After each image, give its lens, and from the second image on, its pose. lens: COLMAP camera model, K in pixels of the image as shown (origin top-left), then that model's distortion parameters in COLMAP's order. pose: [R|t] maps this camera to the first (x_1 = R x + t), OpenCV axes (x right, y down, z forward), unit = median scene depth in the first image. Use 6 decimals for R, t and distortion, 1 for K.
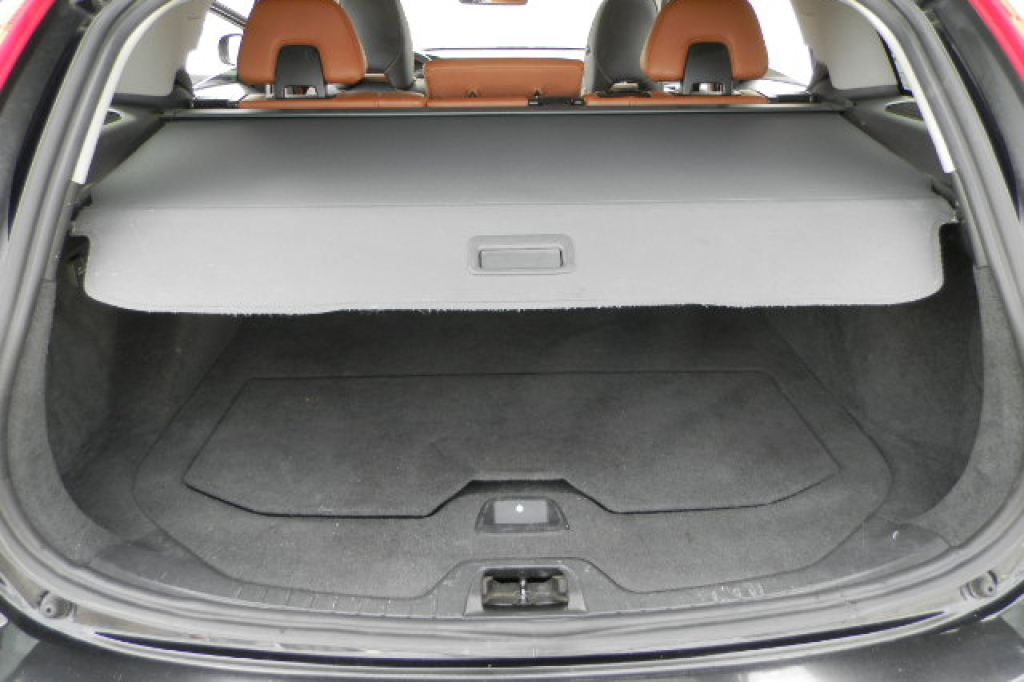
lens RADIAL K [[770.7, 0, 512.3], [0, 770.7, 342.3], [0, 0, 1]] dist [-0.001288, 0.008835]
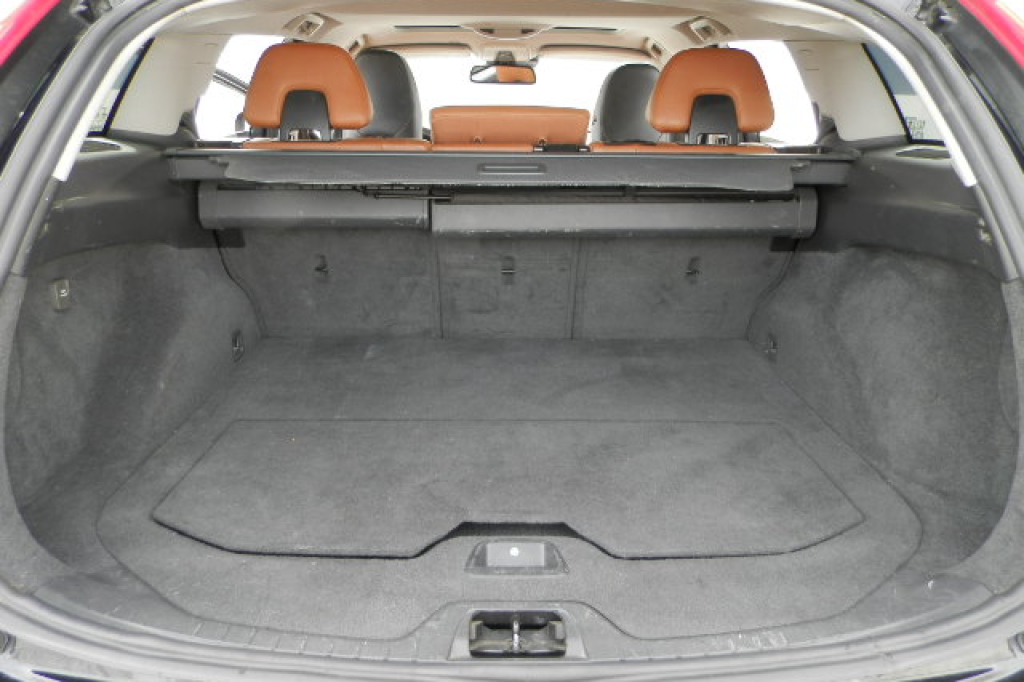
lens RADIAL K [[770.7, 0, 512.4], [0, 770.7, 340.9], [0, 0, 1]] dist [-0.001288, 0.008835]
pose [[0.999798, 0.017602, -0.009670, 0.011178], [-0.018662, 0.992160, -0.123575, 0.081929], [0.007419, 0.123730, 0.992288, 0.062375]]
